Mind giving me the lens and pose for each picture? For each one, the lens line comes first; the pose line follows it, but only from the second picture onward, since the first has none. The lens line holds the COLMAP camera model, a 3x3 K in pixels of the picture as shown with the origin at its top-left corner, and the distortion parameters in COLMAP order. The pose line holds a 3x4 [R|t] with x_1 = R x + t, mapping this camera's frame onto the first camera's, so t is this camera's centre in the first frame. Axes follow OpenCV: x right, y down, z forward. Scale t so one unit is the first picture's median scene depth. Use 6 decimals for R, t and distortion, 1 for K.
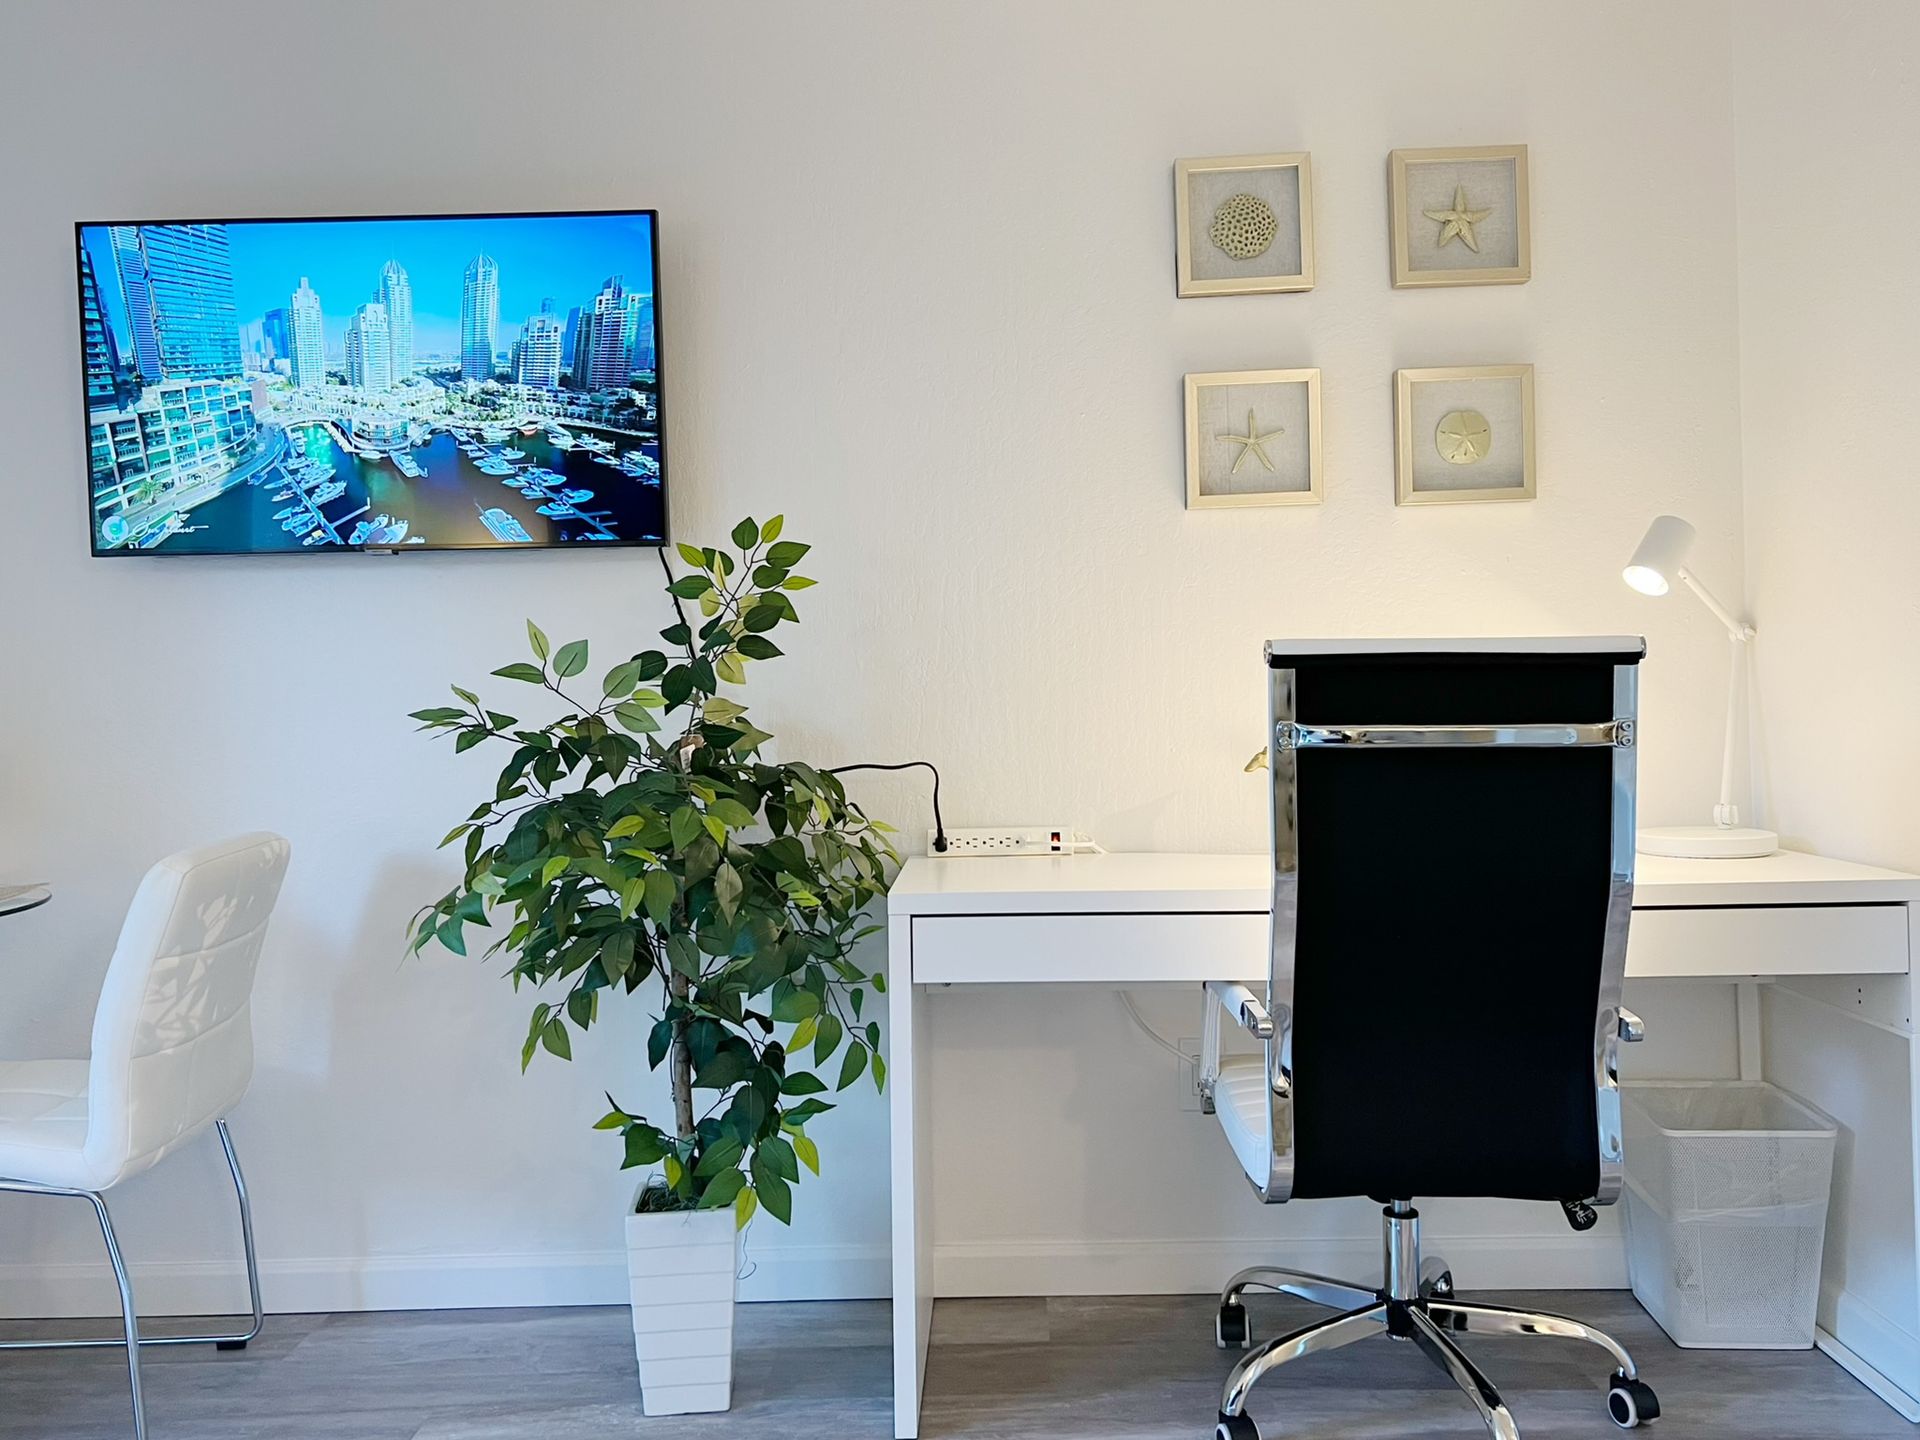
lens RADIAL K [[1456.8, 0, 965.7], [0, 1456.8, 694.2], [0, 0, 1]] dist [0.056786, -0.058987]
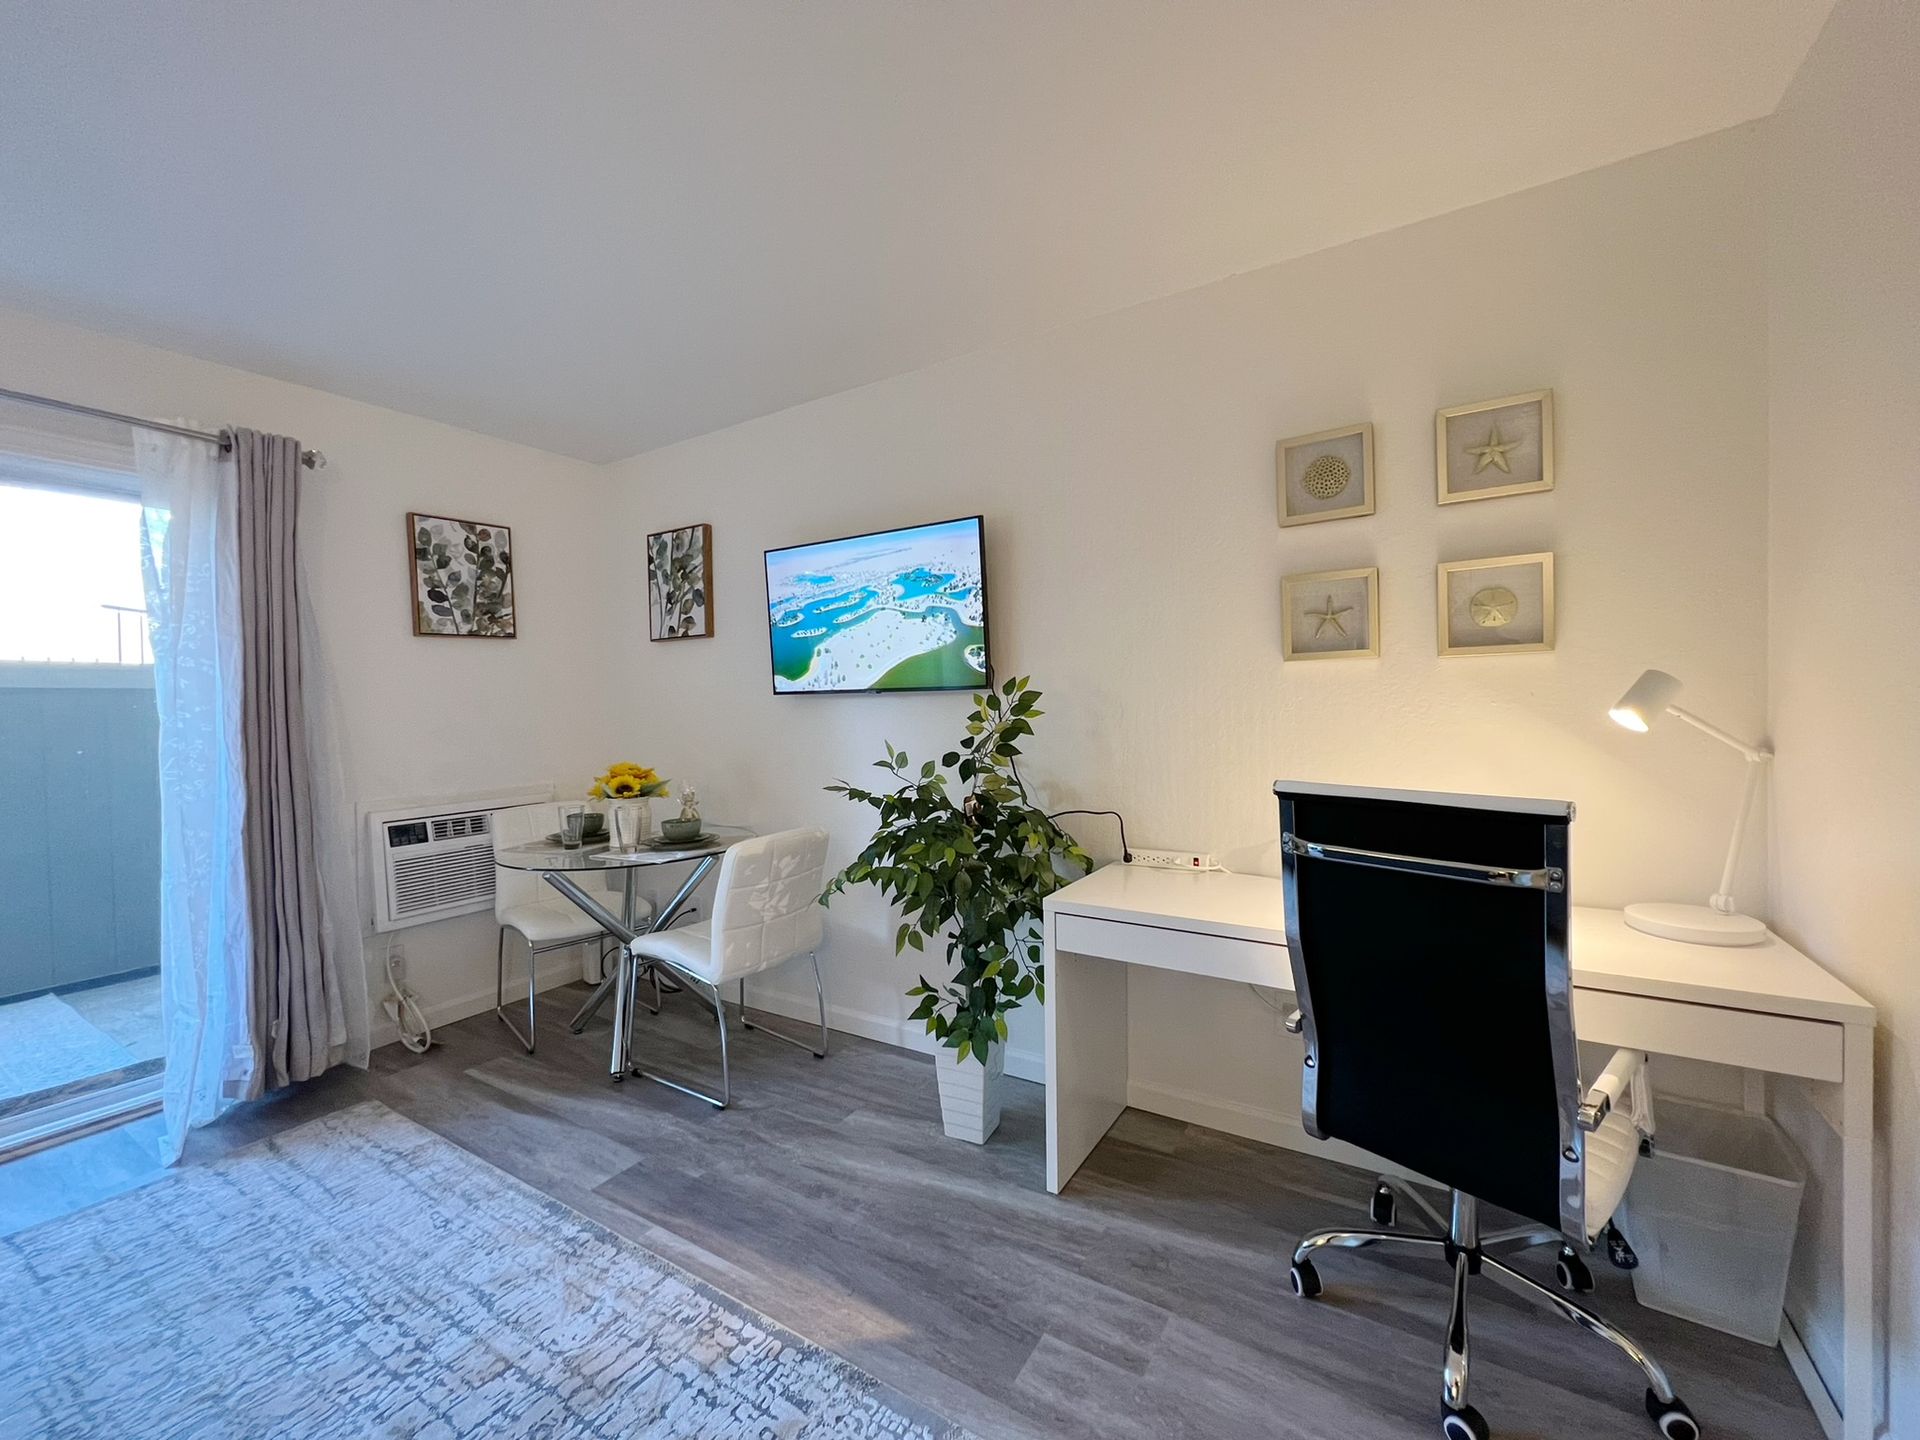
lens RADIAL K [[780.3, 0, 961.4], [0, 780.3, 715.4], [0, 0, 1]] dist [-0.001485, 0.000288]
pose [[0.859568, 0.013199, -0.510852, 0.307475], [0.001200, 0.999611, 0.027847, -0.101013], [0.511021, -0.024549, 0.859218, 0.106255]]
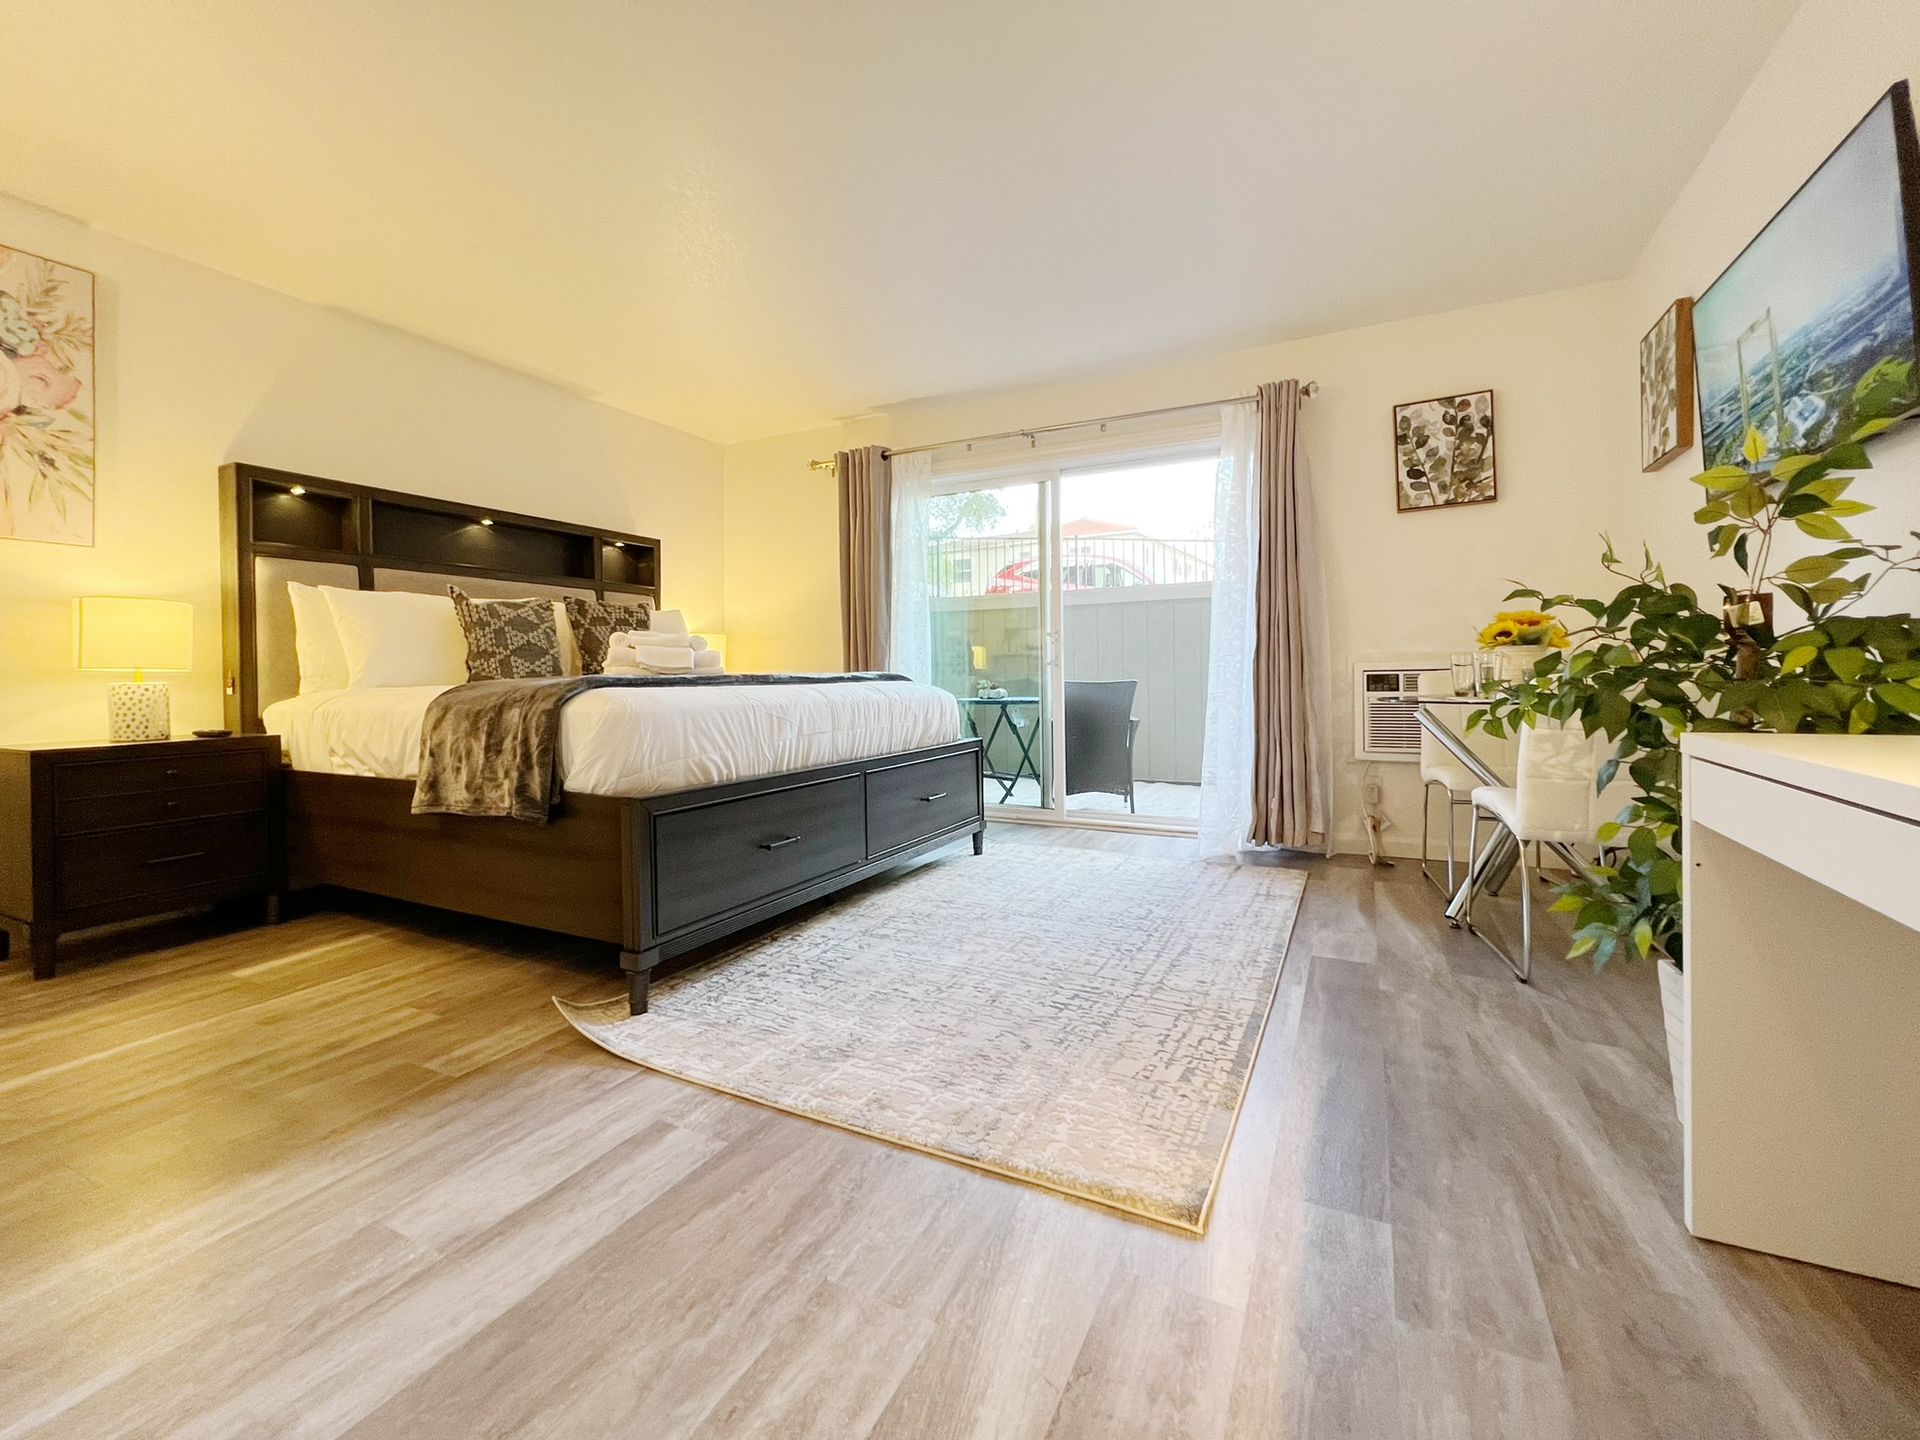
lens RADIAL K [[803.3, 0, 958.3], [0, 803.3, 676.1], [0, 0, 1]] dist [0.001664, -0.001261]
pose [[-0.436984, 0.029721, -0.898978, 0.630851], [0.019906, 0.999529, 0.023369, 0.065955], [0.899249, -0.007683, -0.437370, 0.685477]]
